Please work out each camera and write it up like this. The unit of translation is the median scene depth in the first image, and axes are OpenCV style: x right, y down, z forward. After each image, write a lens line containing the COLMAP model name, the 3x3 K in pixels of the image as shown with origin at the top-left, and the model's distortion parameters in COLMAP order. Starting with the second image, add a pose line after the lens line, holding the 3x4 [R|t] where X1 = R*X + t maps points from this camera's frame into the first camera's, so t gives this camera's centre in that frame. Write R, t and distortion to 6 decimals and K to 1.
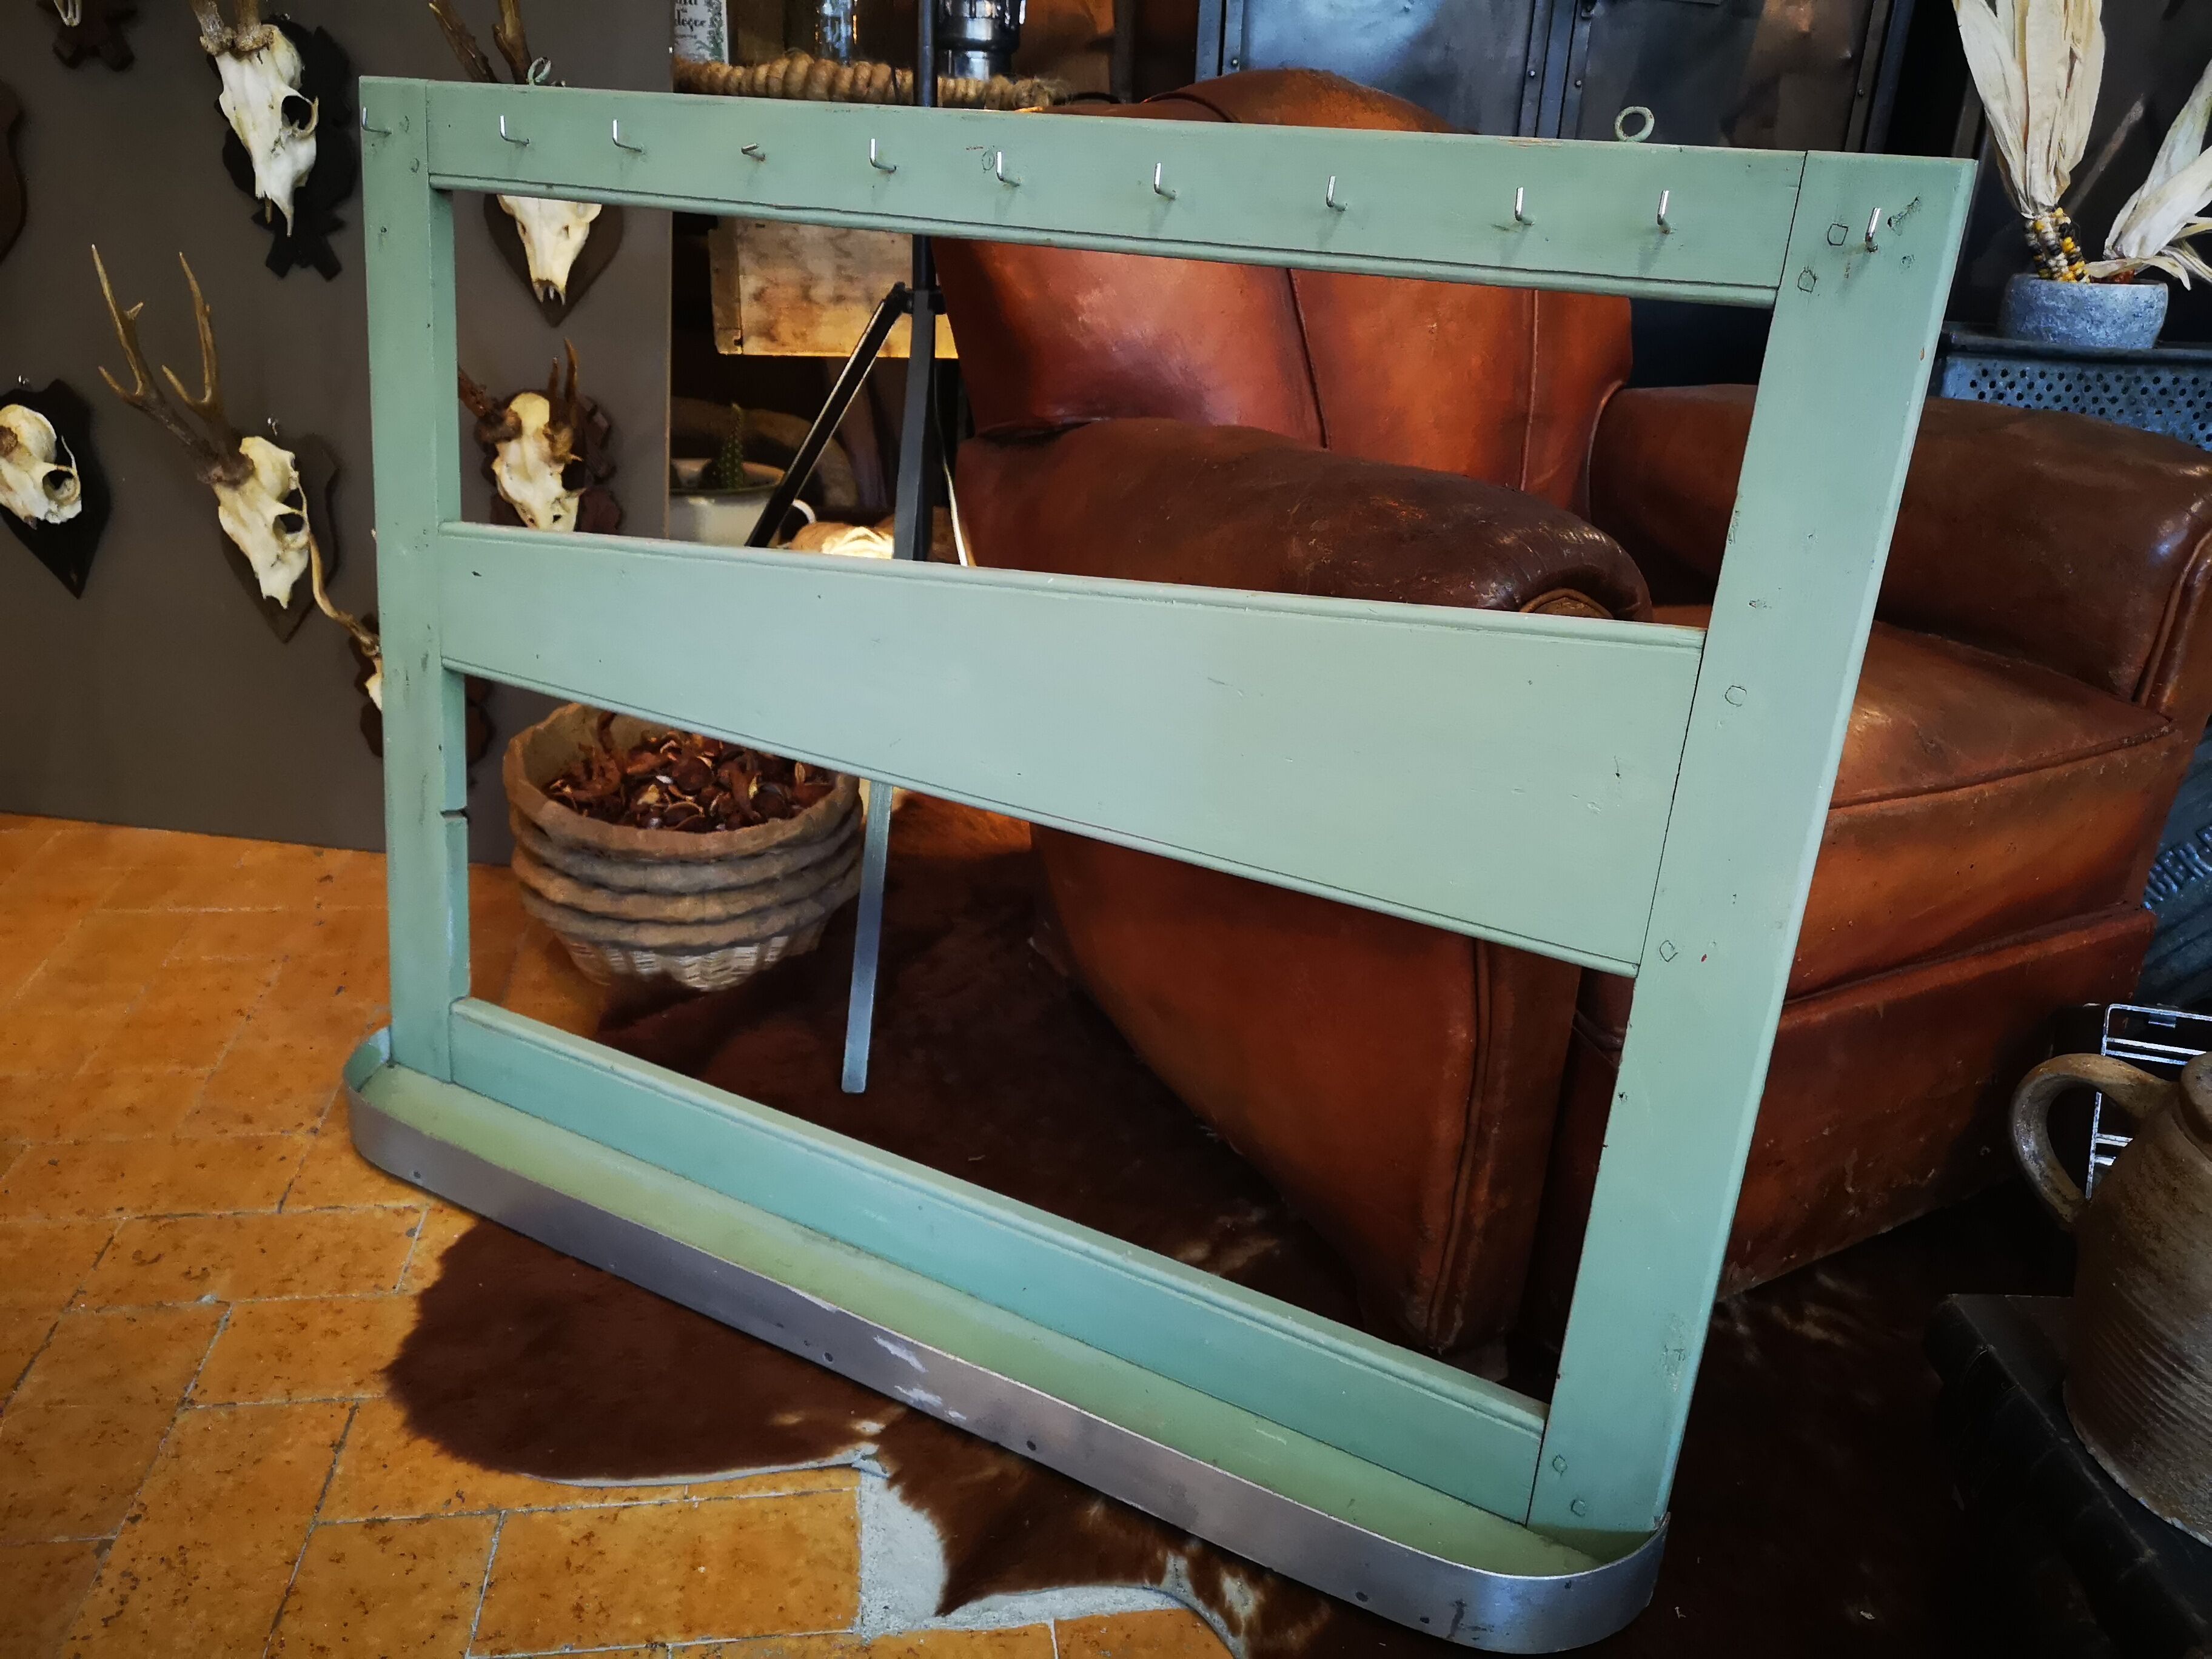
lens RADIAL K [[1732.4, 0, 1101.7], [0, 1732.4, 824.4], [0, 0, 1]] dist [0.038593, -0.036300]
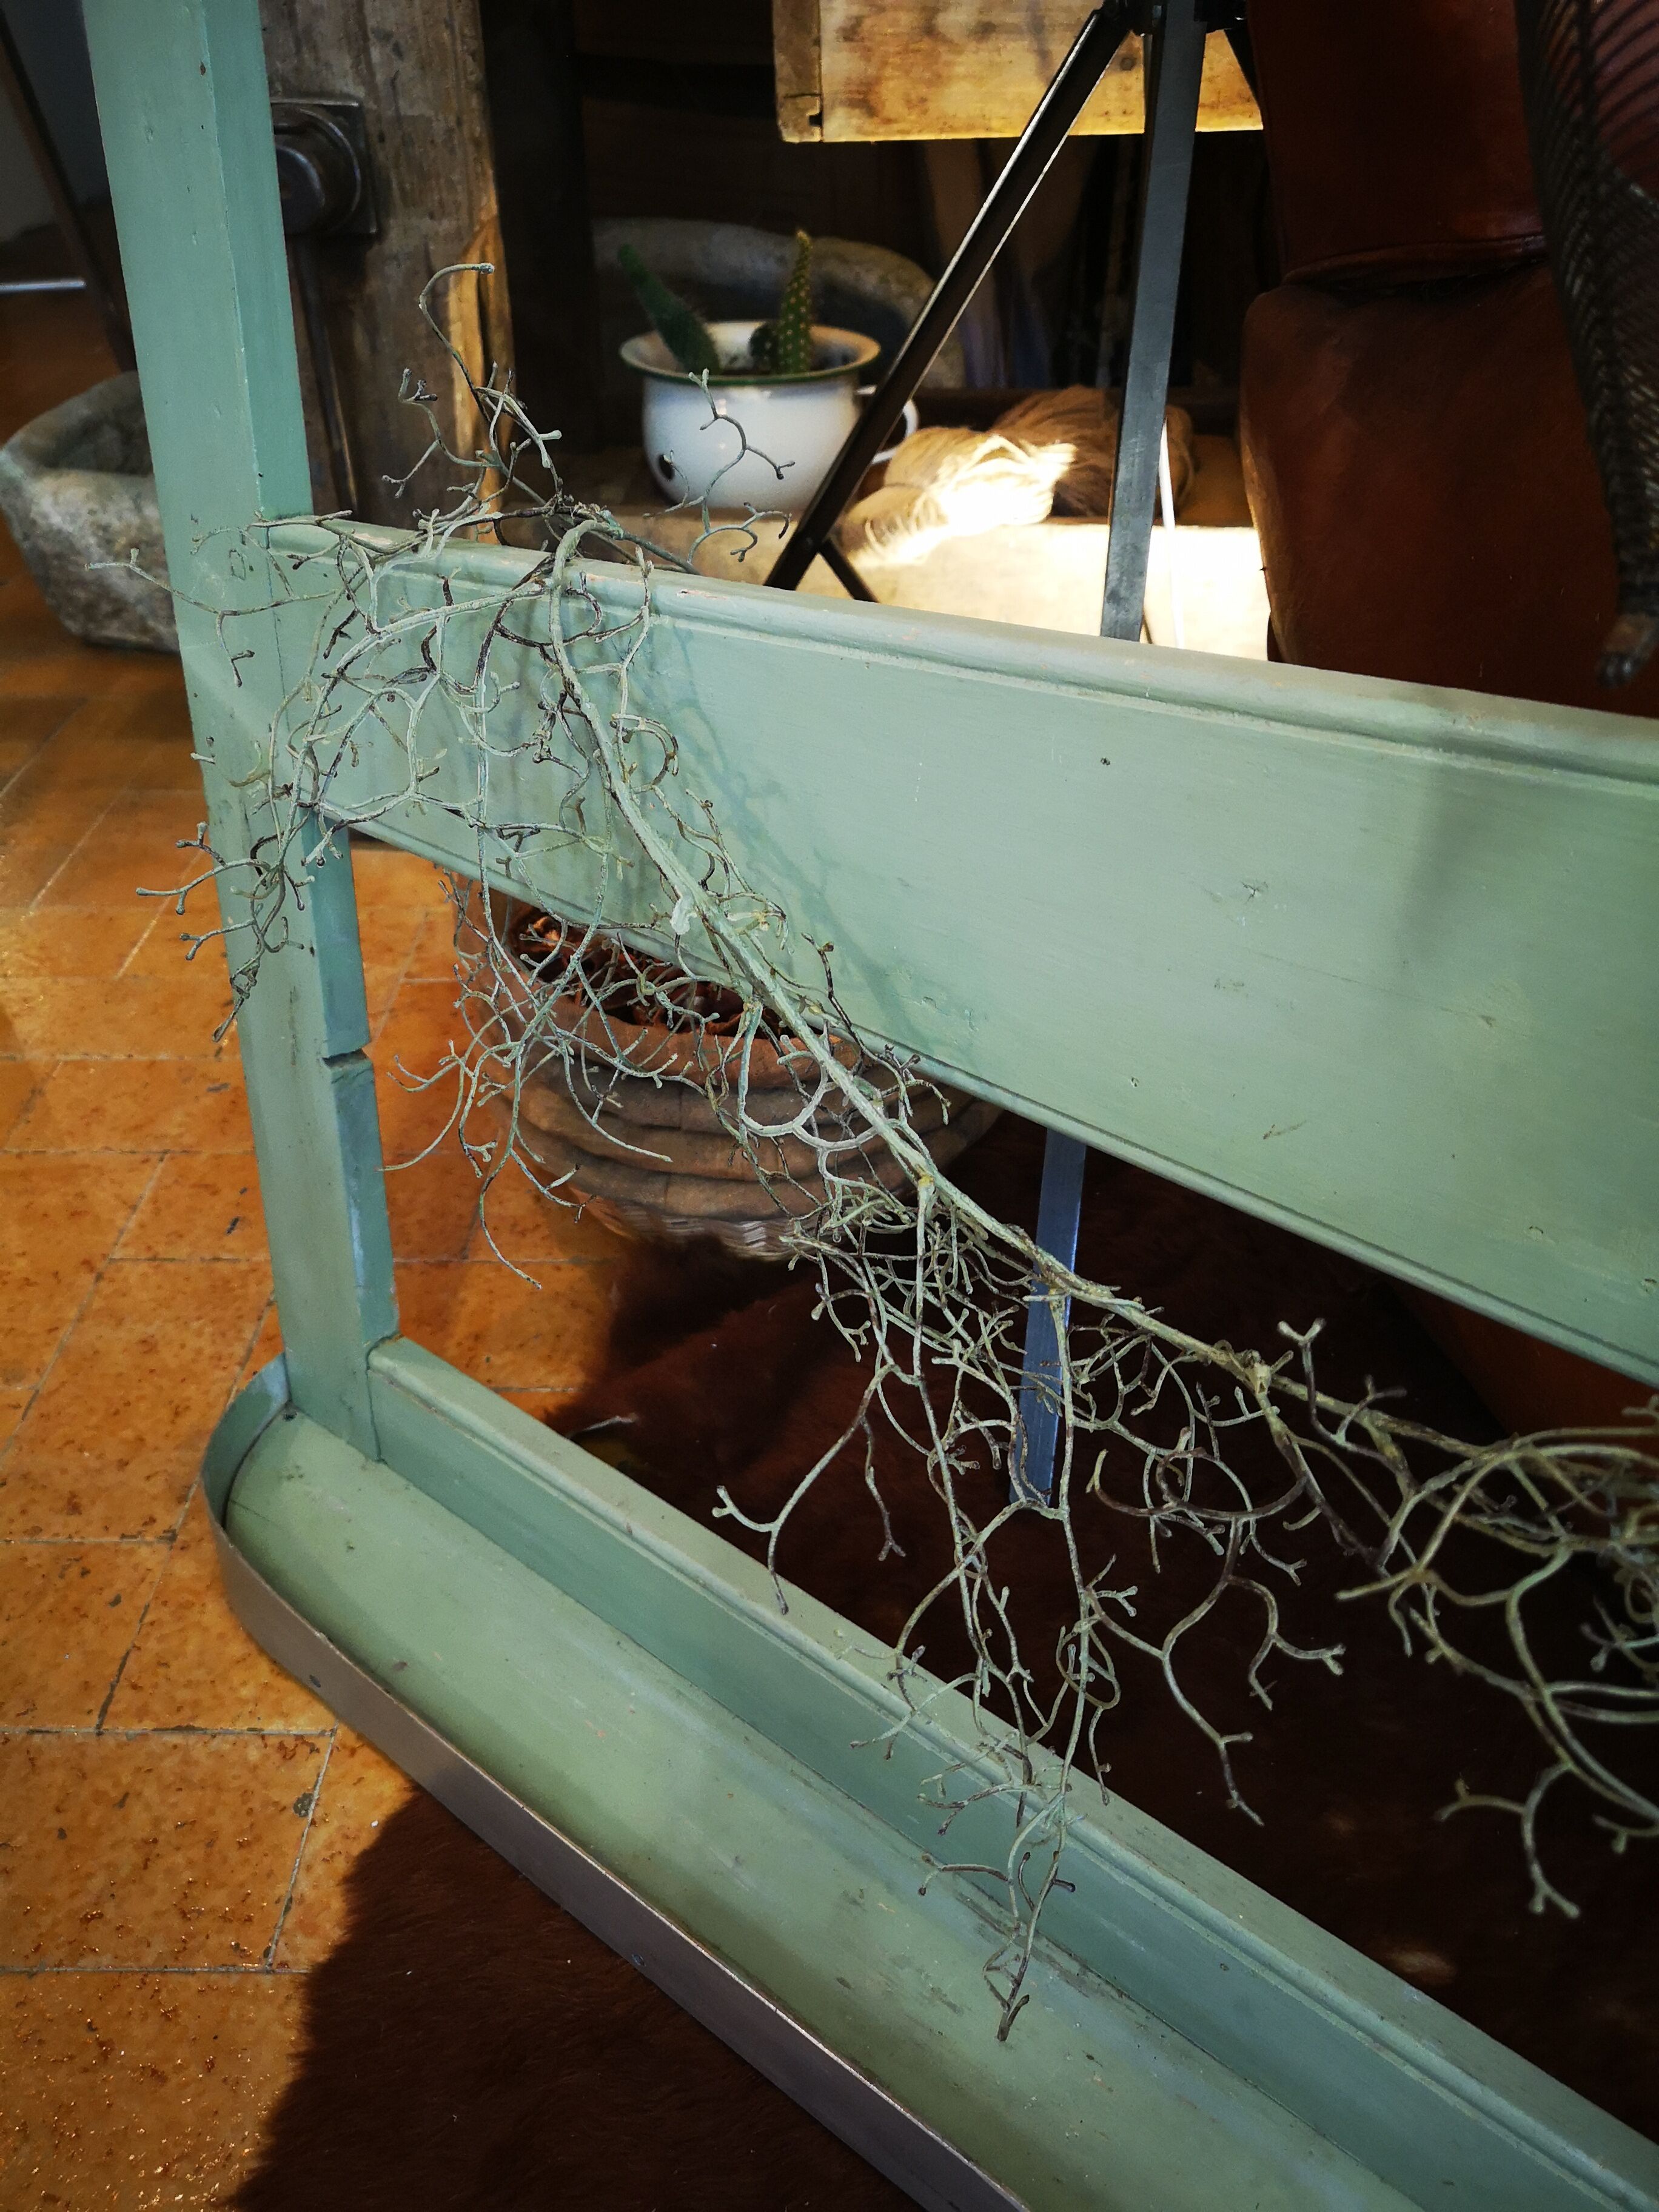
lens RADIAL K [[1728.8, 0, 832.6], [0, 1728.8, 1102.9], [0, 0, 1]] dist [0.036804, -0.031458]
pose [[0.986103, 0.045550, -0.159772, -0.159670], [-0.007589, 0.973028, 0.230563, -0.148920], [0.165965, -0.226146, 0.959851, 0.602003]]
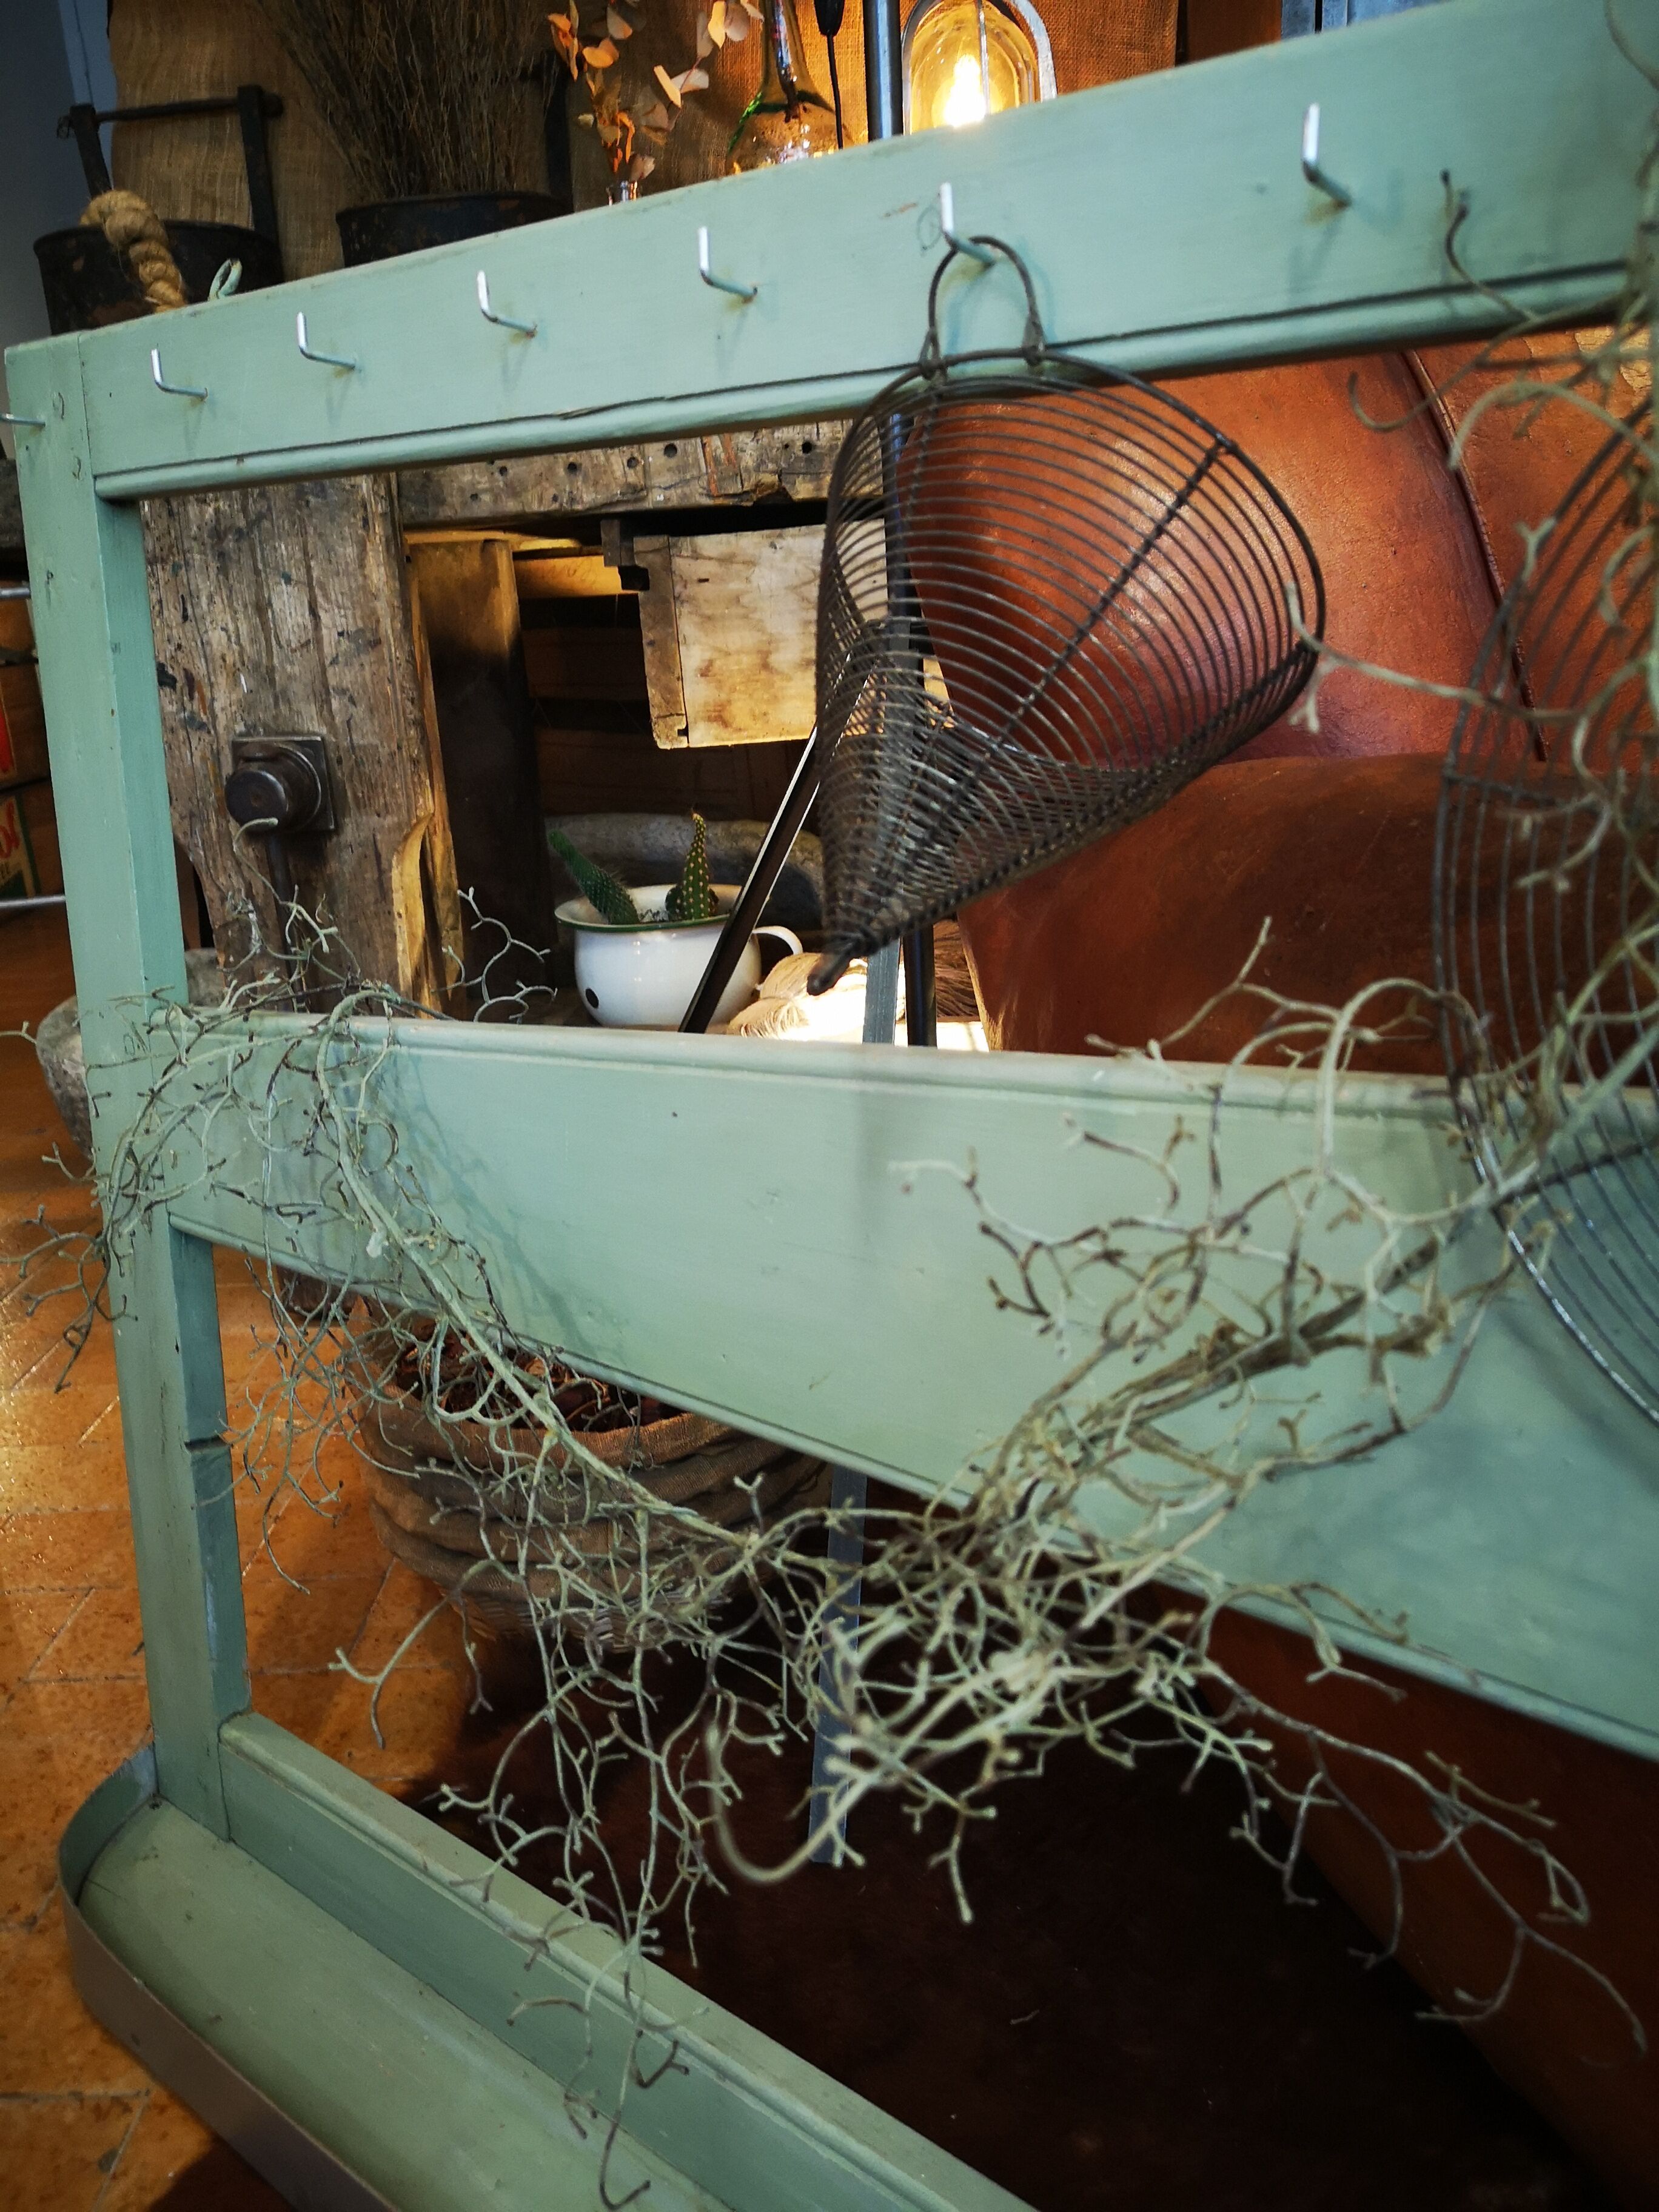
lens RADIAL K [[1720.1, 0, 829.9], [0, 1720.1, 1103.8], [0, 0, 1]] dist [0.039546, -0.031887]
pose [[0.979979, -0.049859, -0.192759, -0.010388], [0.035951, 0.996536, -0.074989, -0.094263], [0.195831, 0.066558, 0.978376, 0.487169]]
